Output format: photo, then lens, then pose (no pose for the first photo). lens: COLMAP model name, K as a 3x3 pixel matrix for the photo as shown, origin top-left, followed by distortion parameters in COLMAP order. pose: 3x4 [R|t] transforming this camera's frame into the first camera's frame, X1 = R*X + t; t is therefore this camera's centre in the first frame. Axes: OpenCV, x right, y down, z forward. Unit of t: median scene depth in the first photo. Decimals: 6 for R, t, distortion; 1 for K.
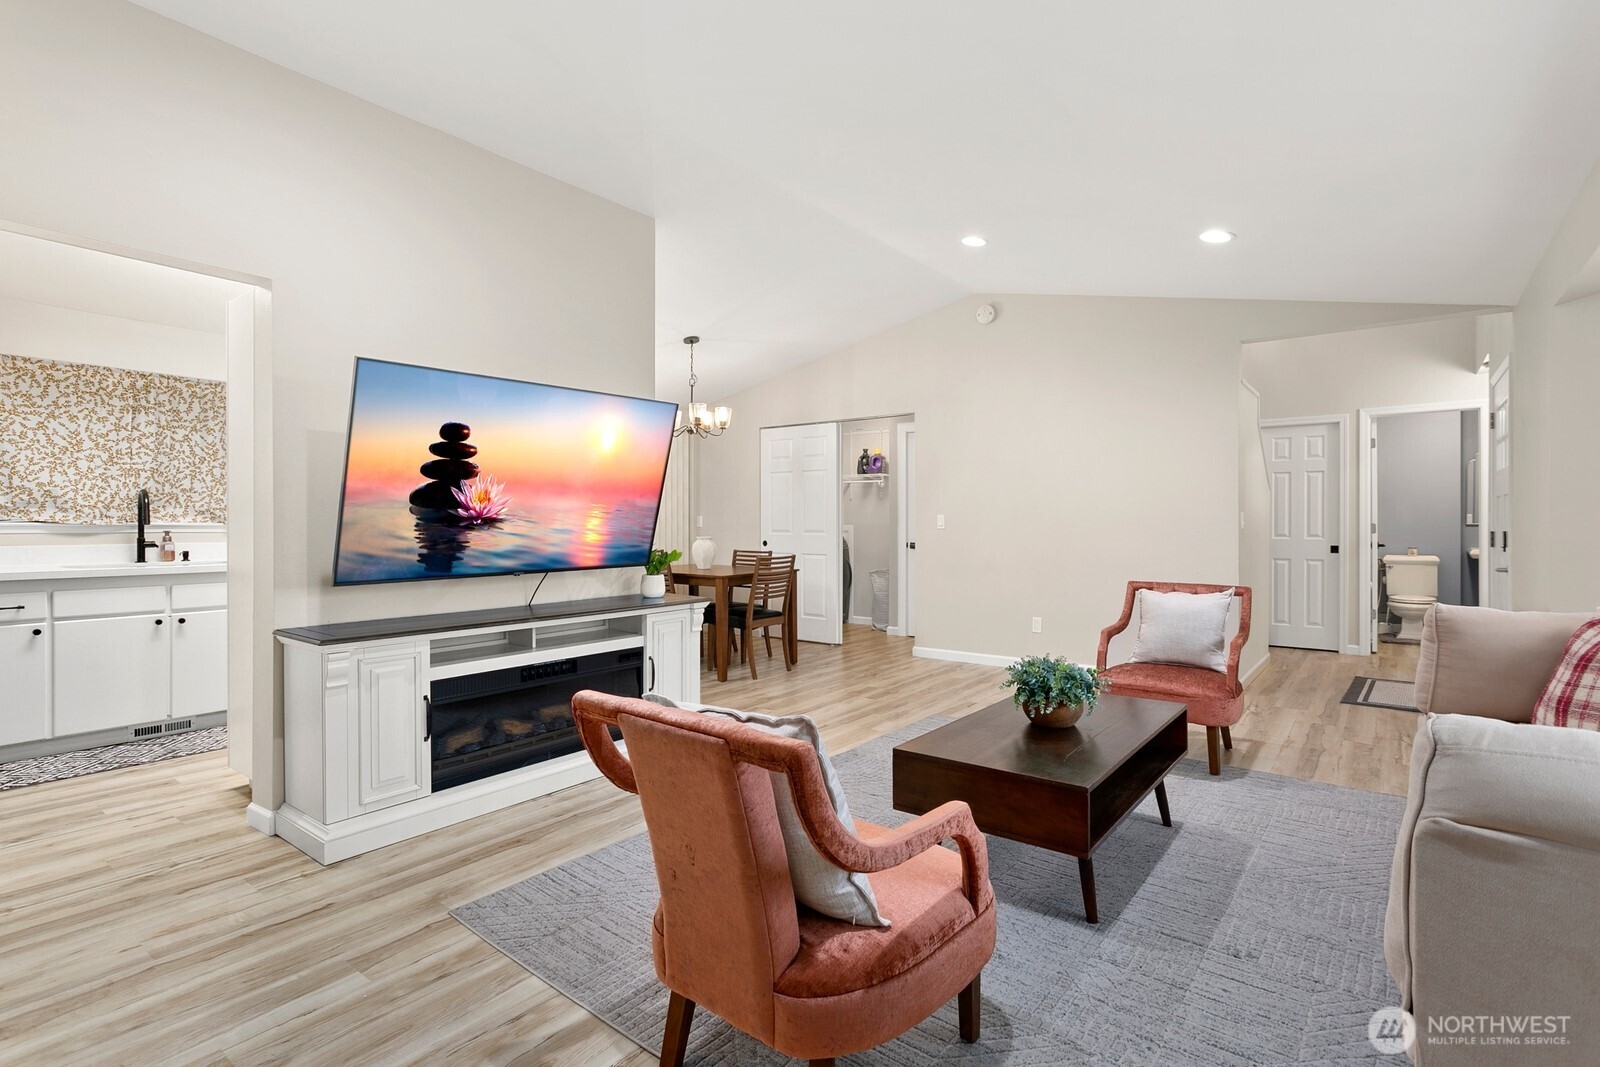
lens RADIAL K [[796.9, 0, 805.7], [0, 796.9, 523.3], [0, 0, 1]] dist [0.079281, 0.000123]
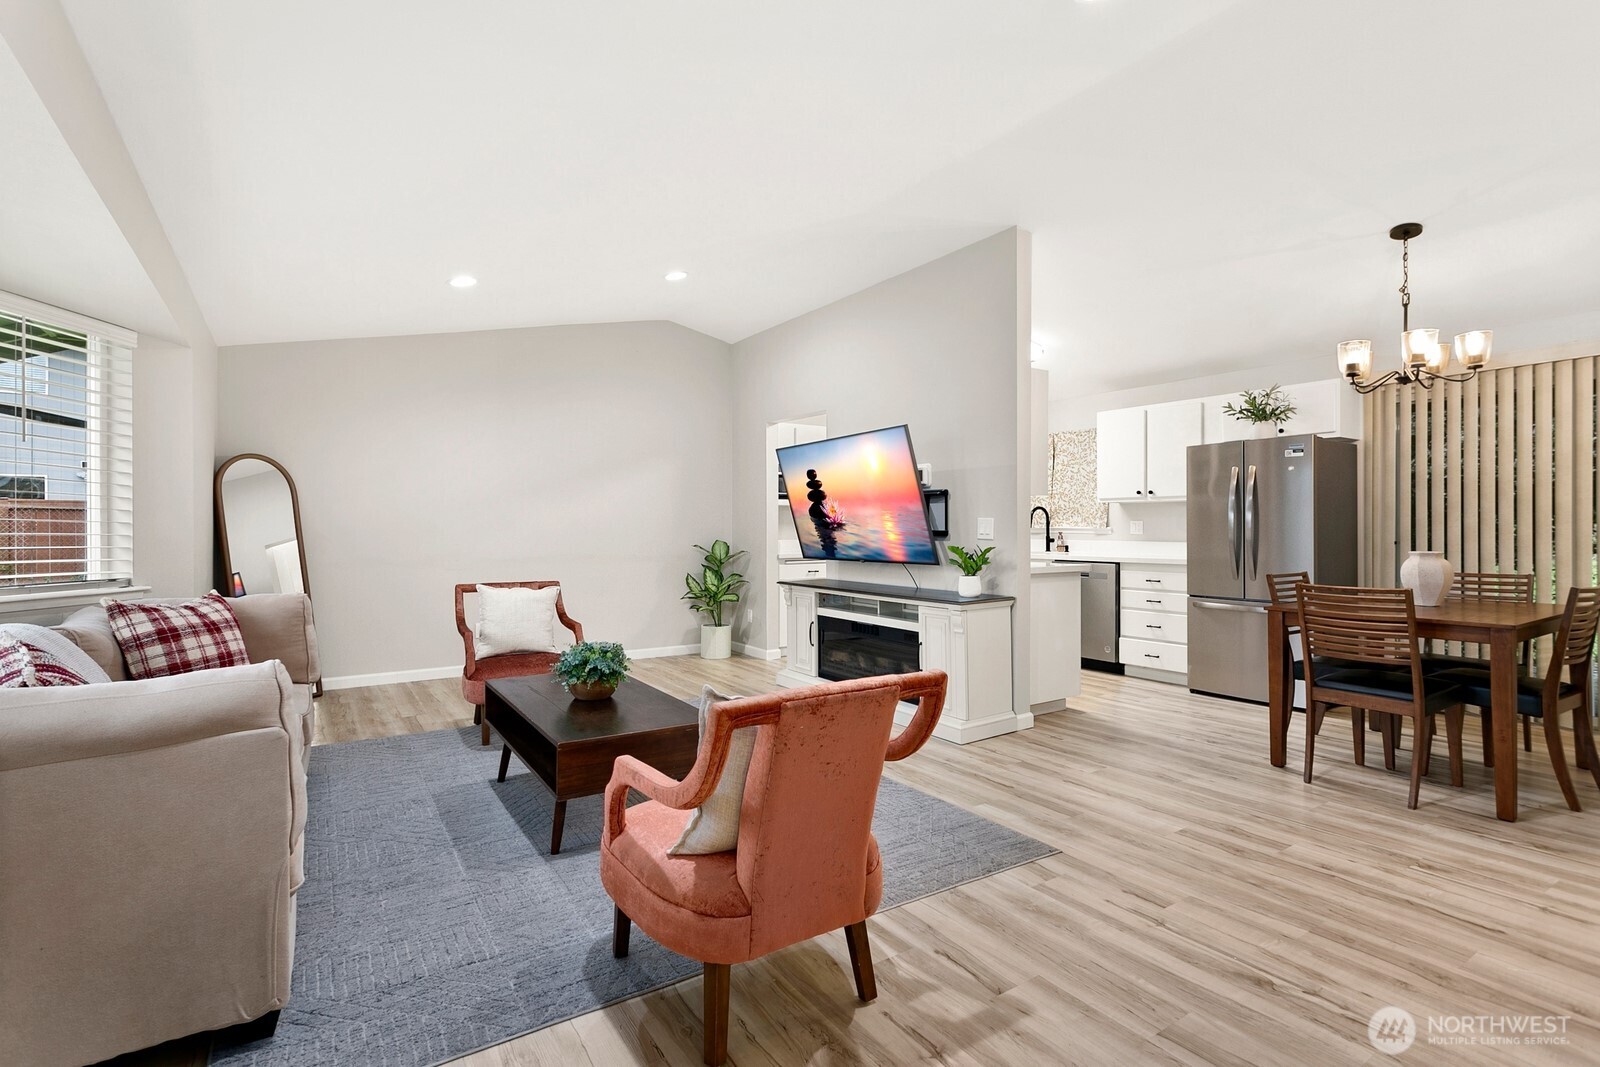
lens RADIAL K [[759.3, 0, 800.1], [0, 759.3, 528.5], [0, 0, 1]] dist [0.000889, 0.000300]
pose [[-0.307384, 0.000906, -0.951585, 1.005754], [-0.001222, 0.999998, 0.001347, 0.001865], [0.951585, 0.001577, -0.307382, 1.314915]]
